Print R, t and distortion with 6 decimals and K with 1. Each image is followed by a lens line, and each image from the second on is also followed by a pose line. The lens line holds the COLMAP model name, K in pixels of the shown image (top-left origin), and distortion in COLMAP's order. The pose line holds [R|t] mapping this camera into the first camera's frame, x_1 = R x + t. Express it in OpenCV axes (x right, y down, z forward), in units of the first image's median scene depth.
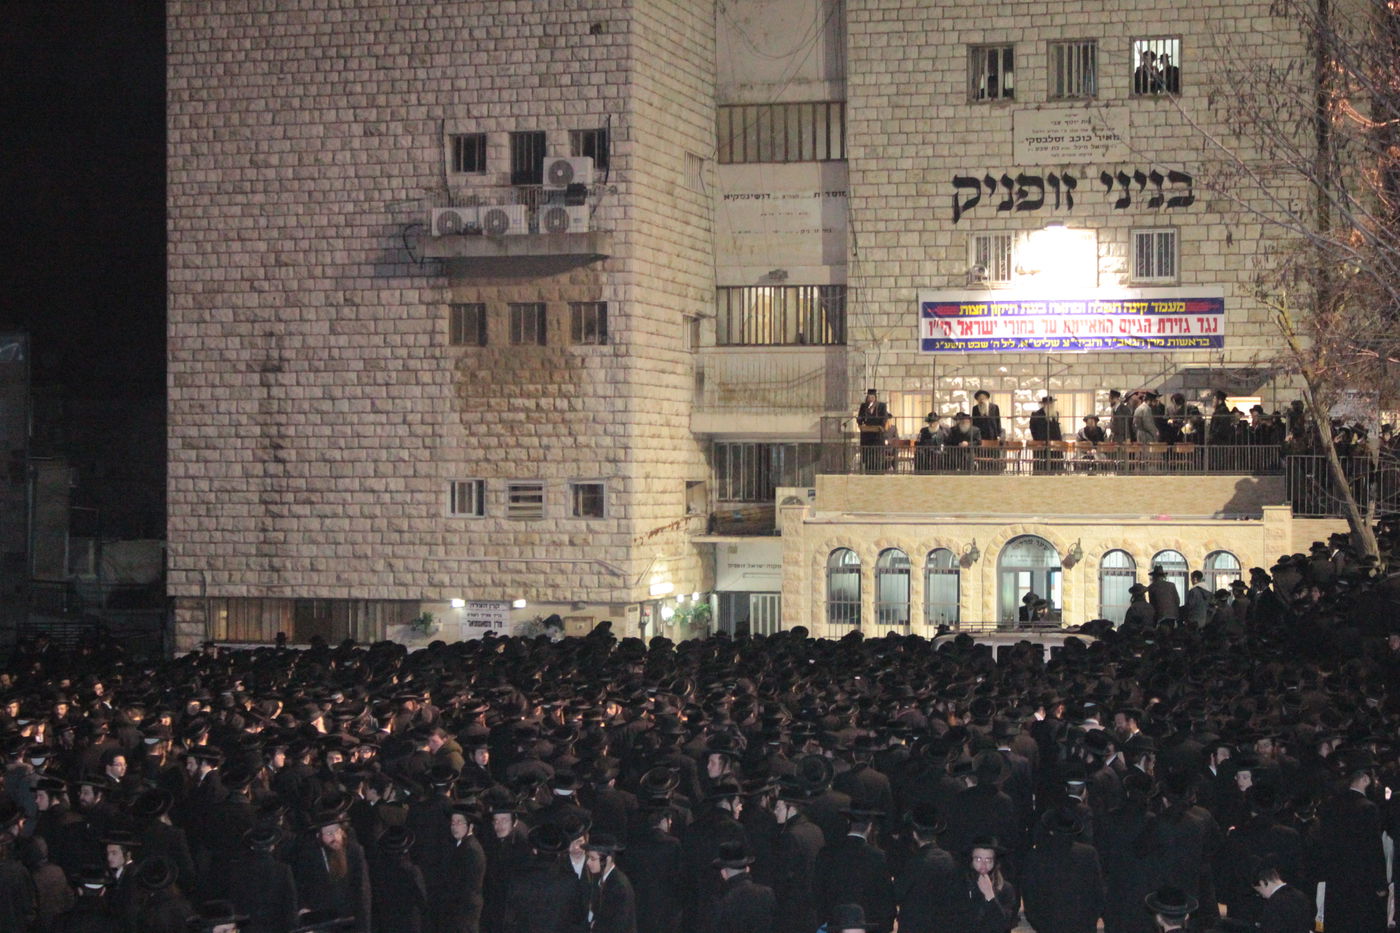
lens RADIAL K [[2857.3, 0, 700.0], [0, 2857.3, 466.5], [0, 0, 1]] dist [0.048614, 0.058647]
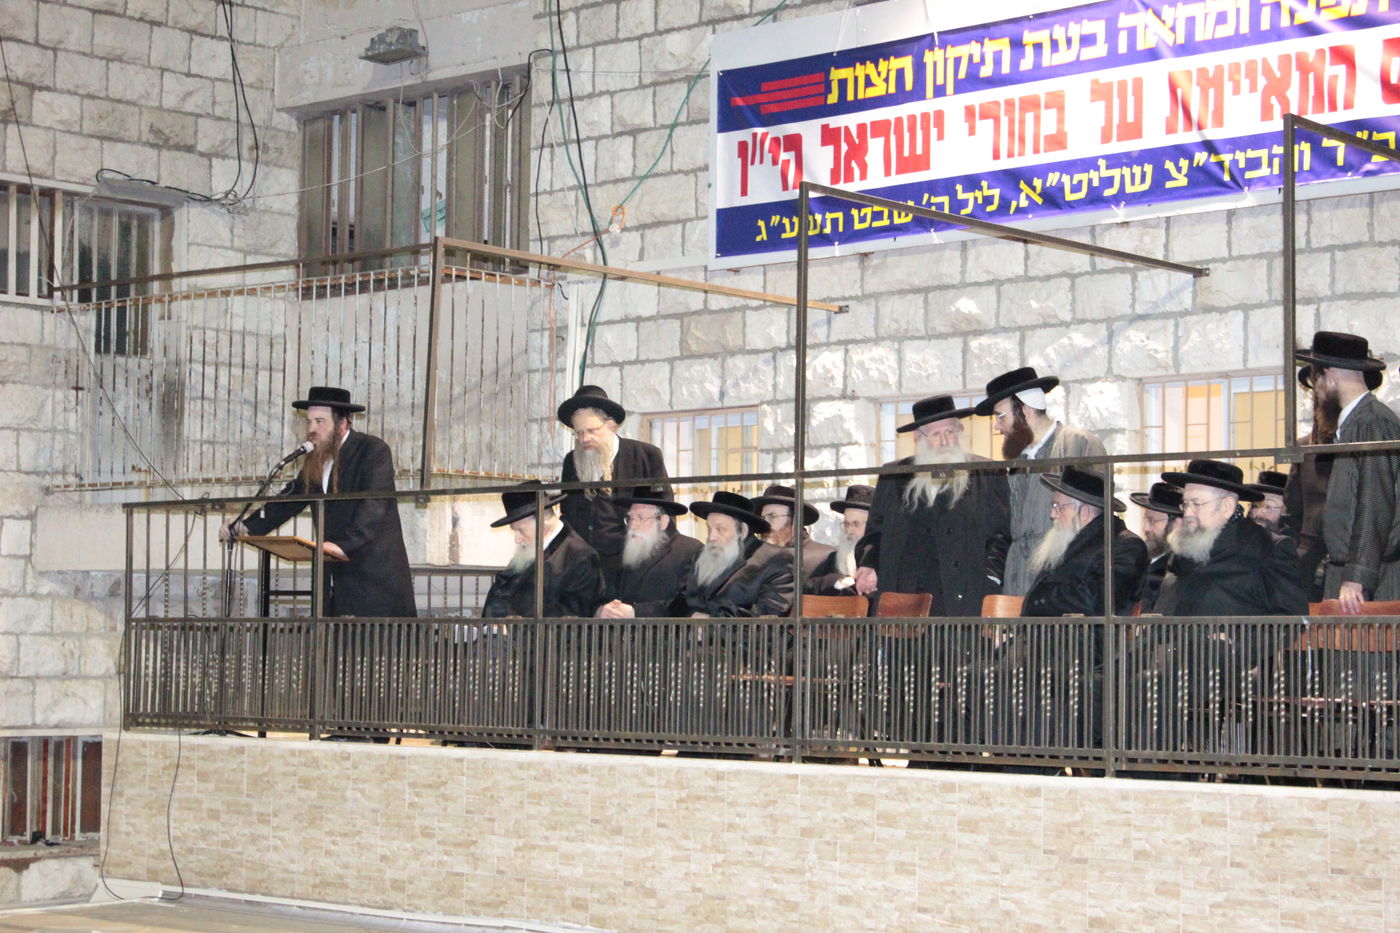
lens RADIAL K [[2888.1, 0, 700.0], [0, 2888.1, 466.5], [0, 0, 1]] dist [0.017642, 0.399224]
pose [[0.886554, -0.023867, -0.462010, 0.199644], [-0.005535, 0.998050, -0.062179, -0.004689], [0.462593, 0.057682, 0.884692, 0.769651]]
